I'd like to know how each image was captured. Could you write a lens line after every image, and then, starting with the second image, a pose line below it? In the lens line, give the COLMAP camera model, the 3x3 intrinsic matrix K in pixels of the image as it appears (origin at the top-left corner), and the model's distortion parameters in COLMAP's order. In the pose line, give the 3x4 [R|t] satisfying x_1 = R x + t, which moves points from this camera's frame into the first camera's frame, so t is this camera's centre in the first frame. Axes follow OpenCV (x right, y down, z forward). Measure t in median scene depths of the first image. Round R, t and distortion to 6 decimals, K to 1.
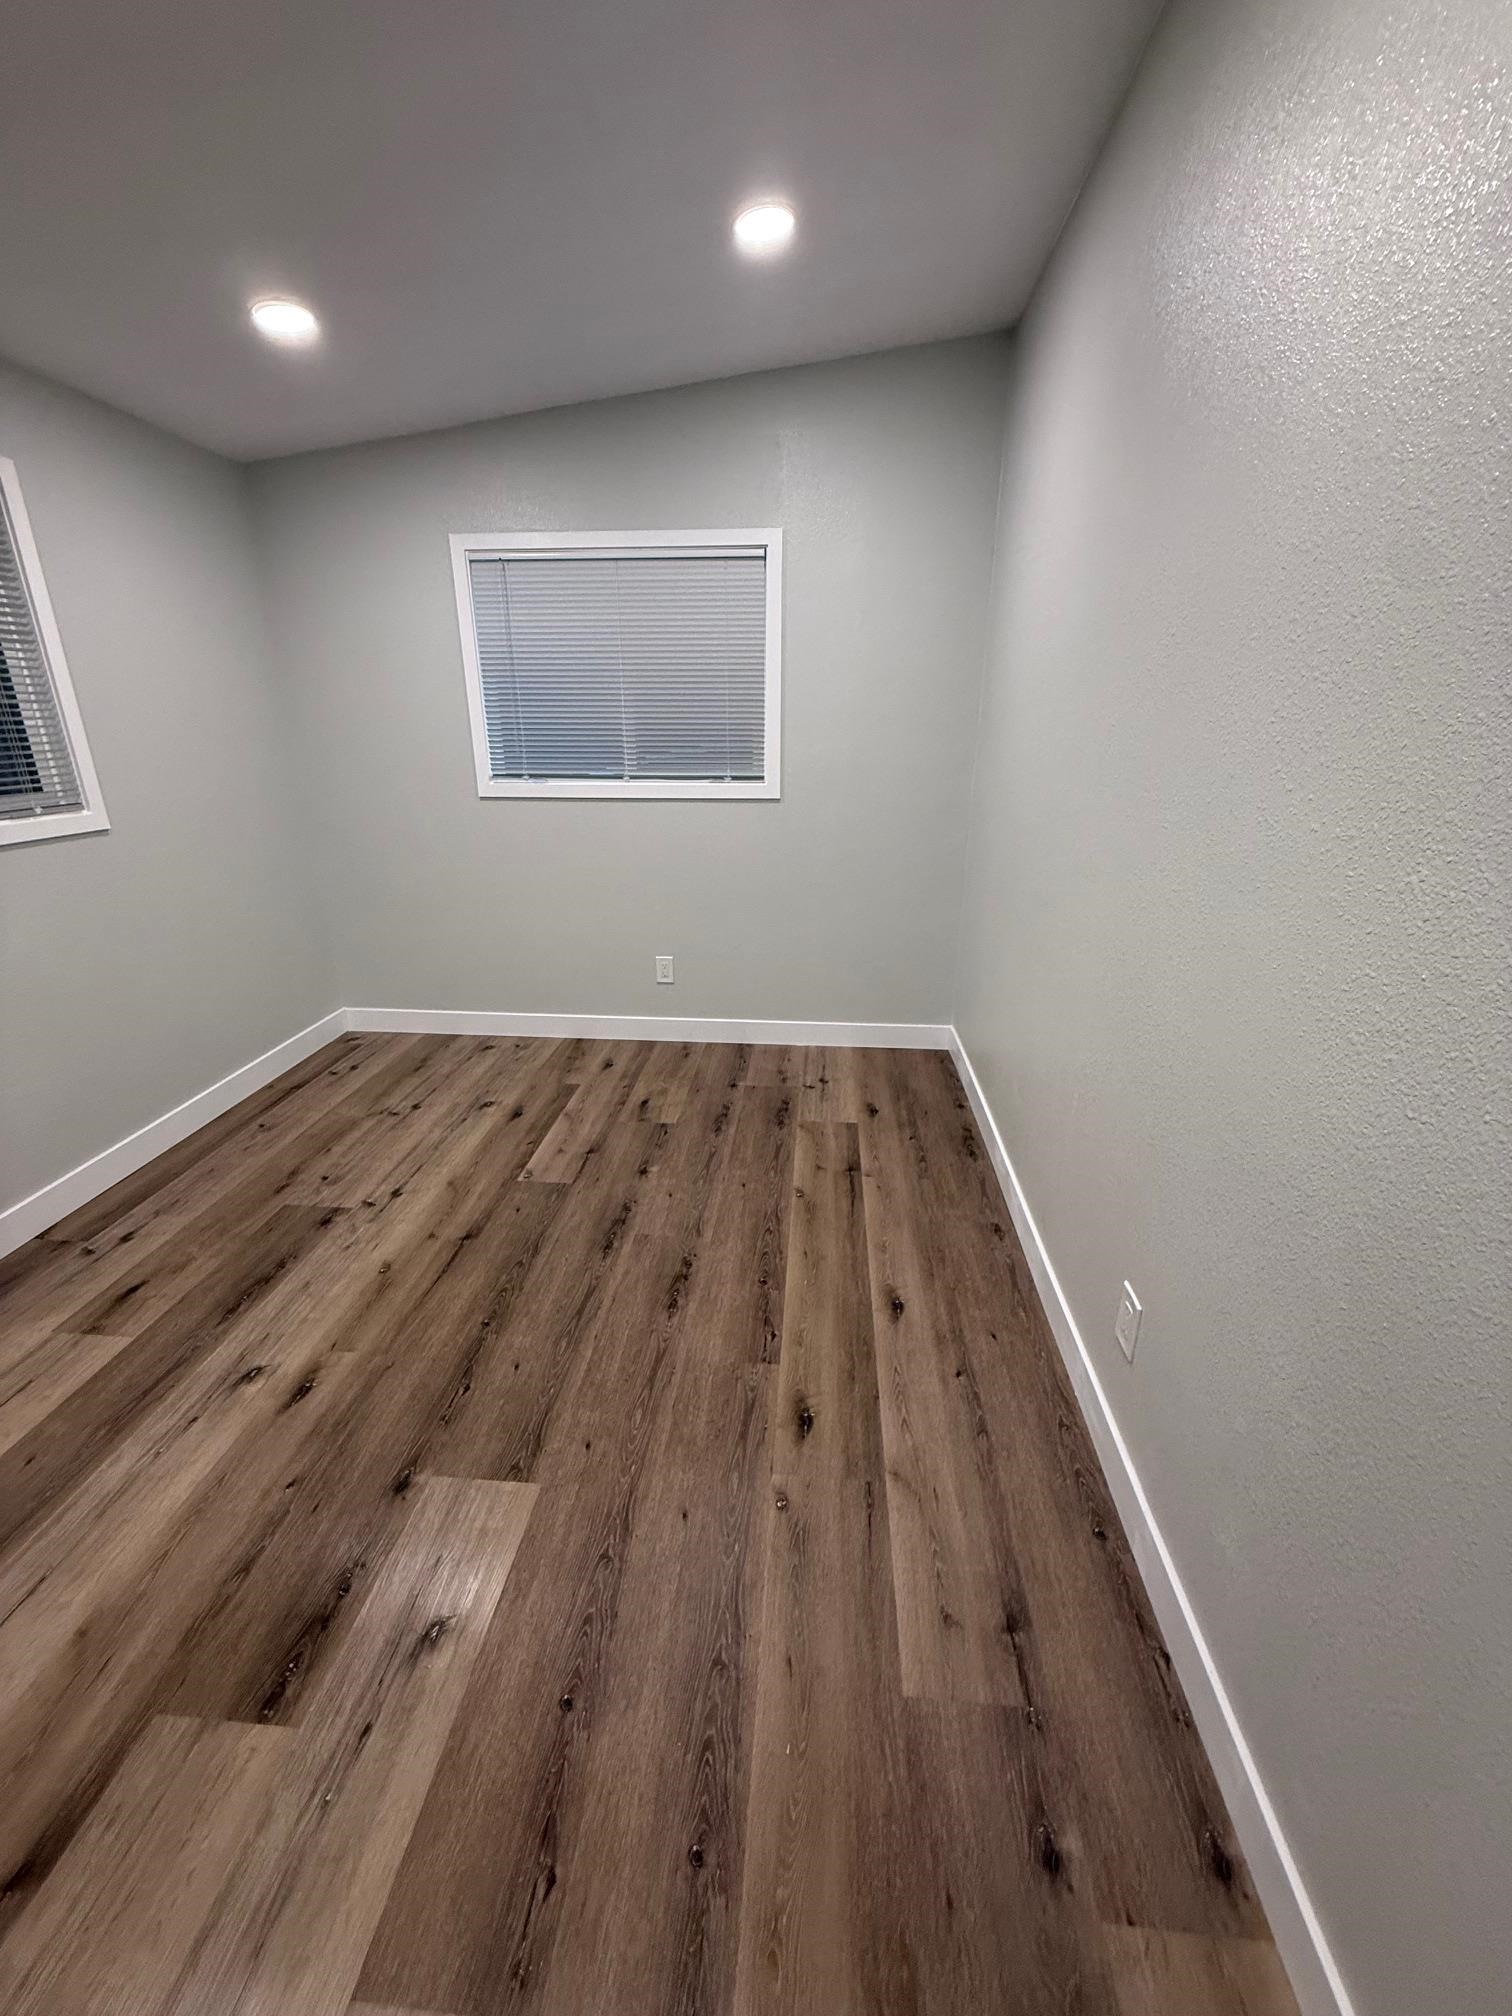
lens RADIAL K [[802.5, 0, 756.6], [0, 802.5, 1002.7], [0, 0, 1]] dist [0.000090, 0.000046]
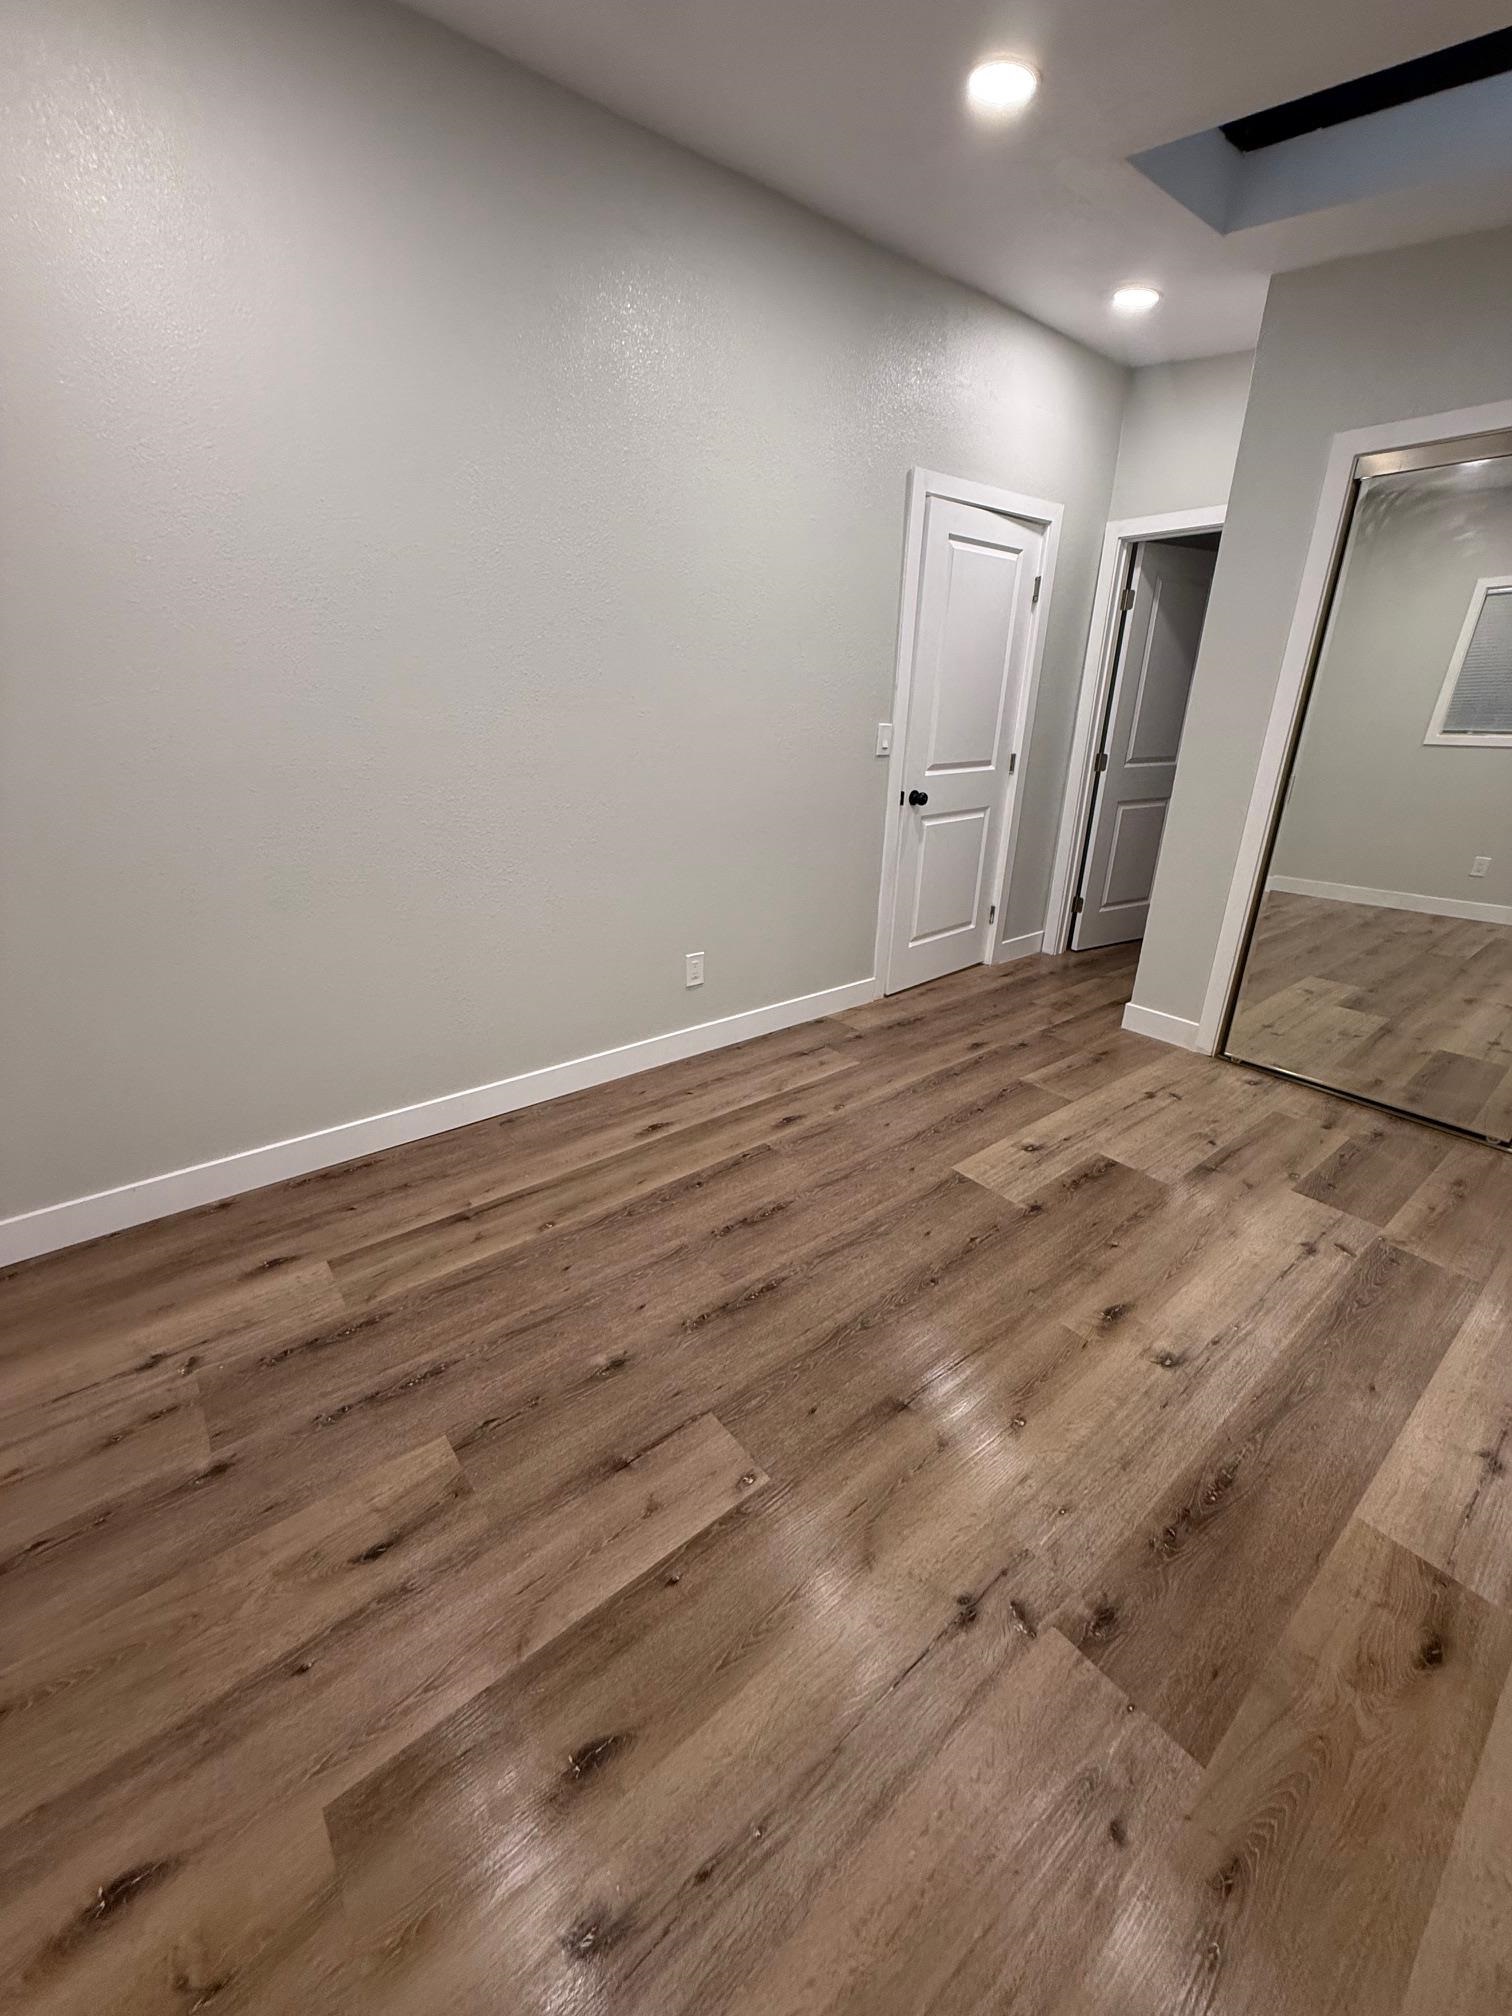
lens RADIAL K [[792.1, 0, 756.0], [0, 792.1, 1008.0], [0, 0, 1]] dist [0.000508, 0.000071]
pose [[-0.685177, -0.278494, 0.673033, -0.693296], [0.230054, 0.793974, 0.562743, -0.418442], [-0.691091, 0.540413, -0.479944, 1.335169]]
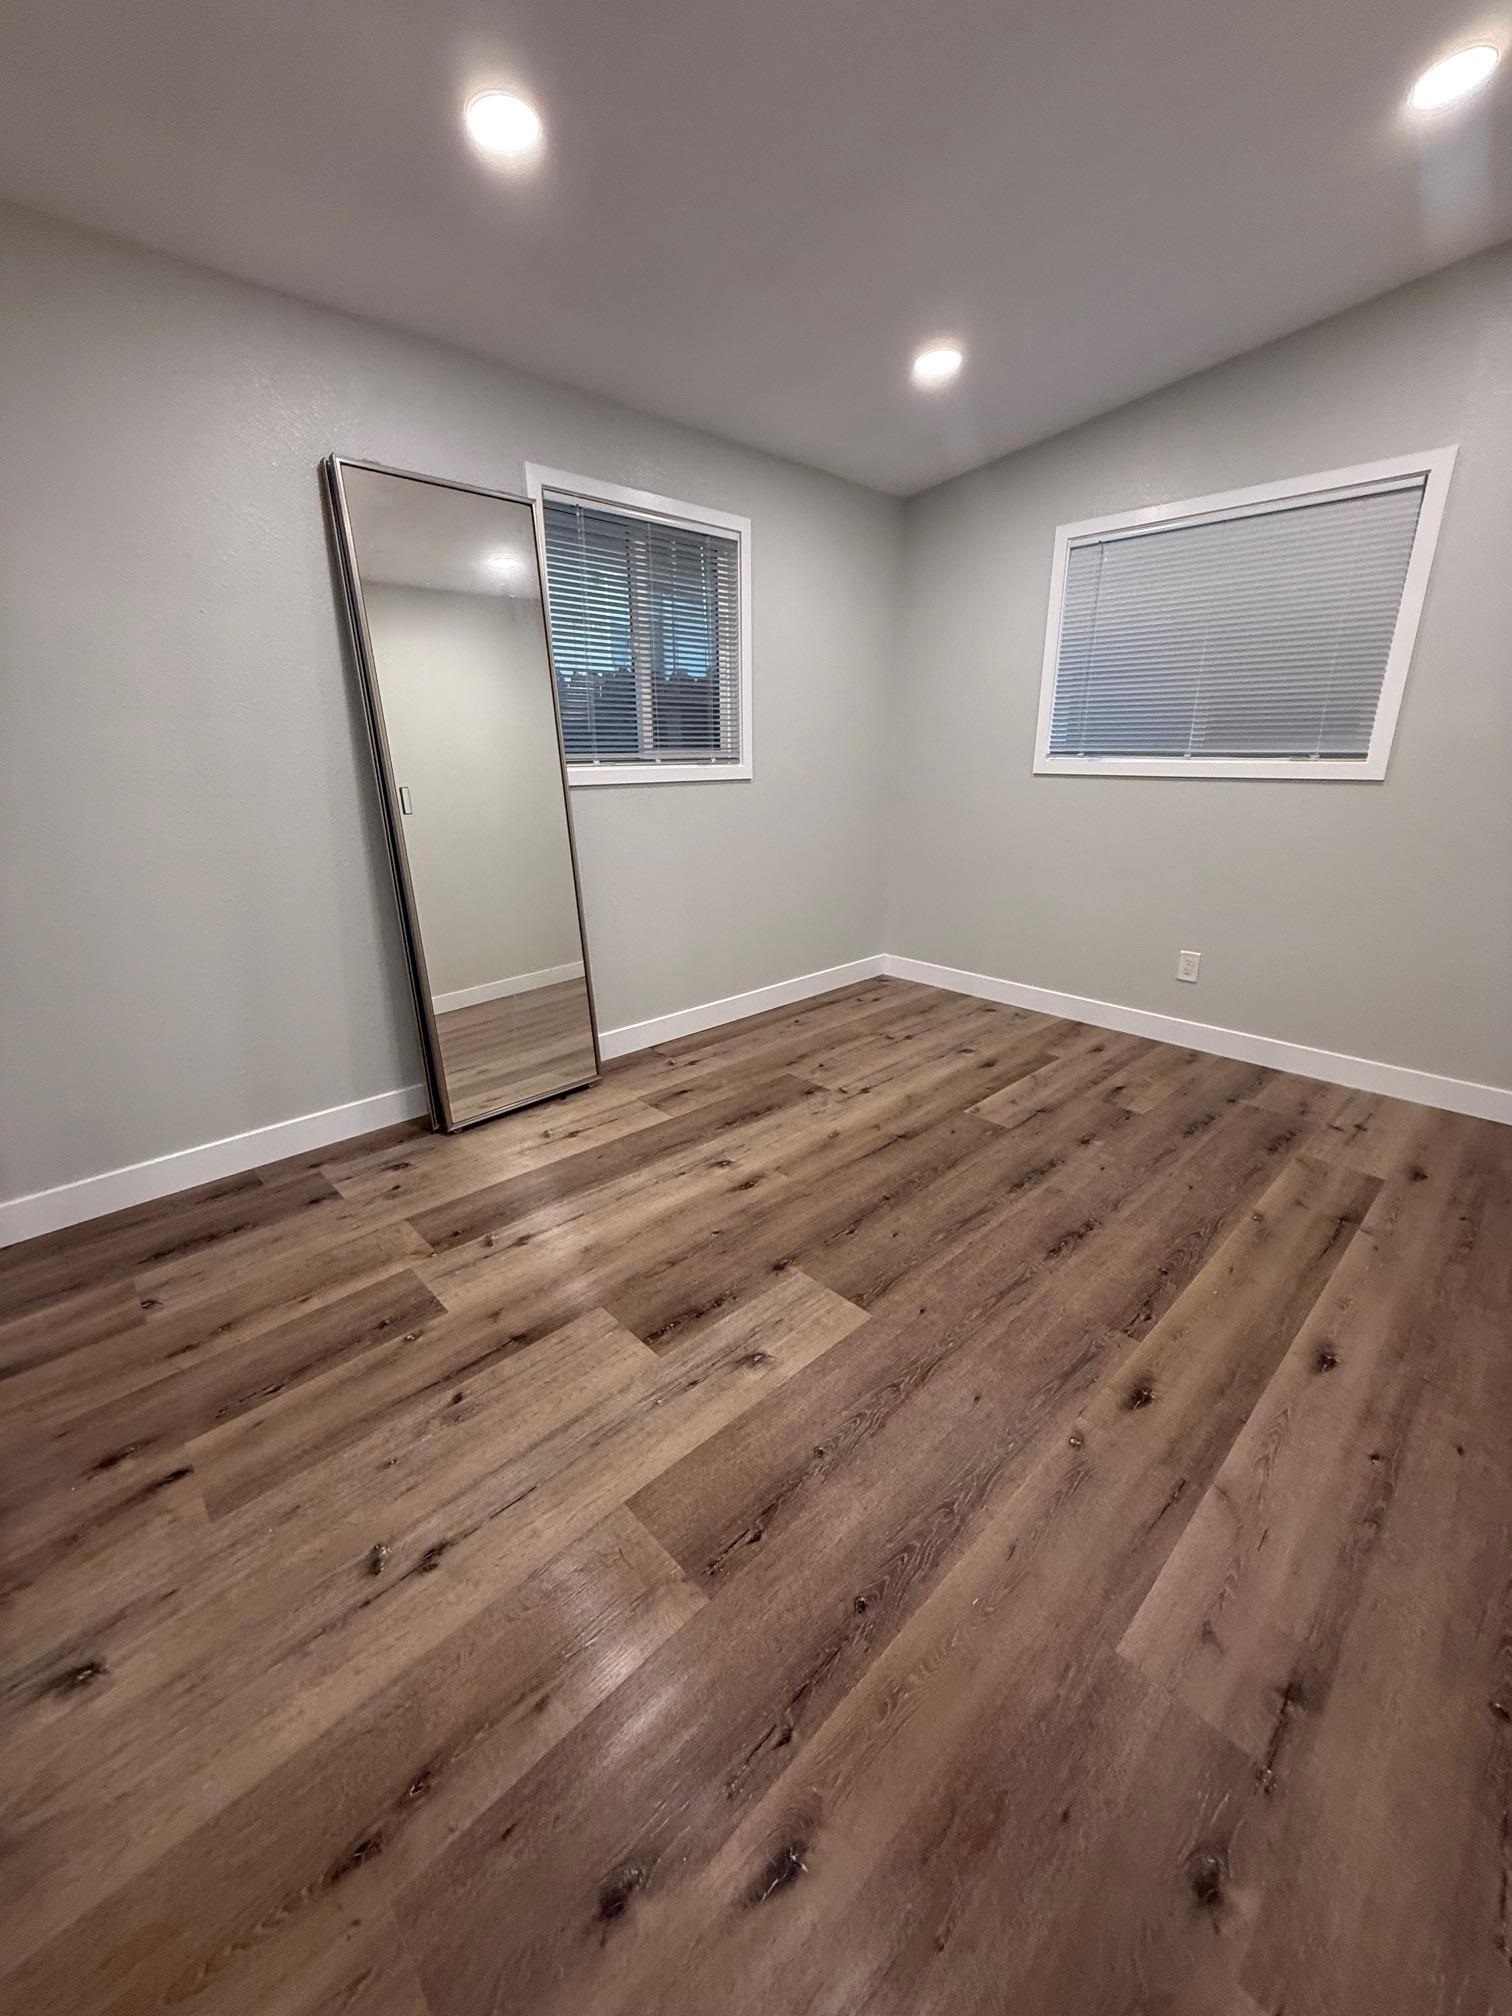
lens RADIAL K [[802.5, 0, 756.6], [0, 802.5, 1002.7], [0, 0, 1]] dist [0.000090, 0.000046]
pose [[0.747734, 0.199118, -0.633440, 0.179521], [-0.218847, 0.974577, 0.048018, 0.107827], [0.626897, 0.102722, 0.772300, -0.024779]]
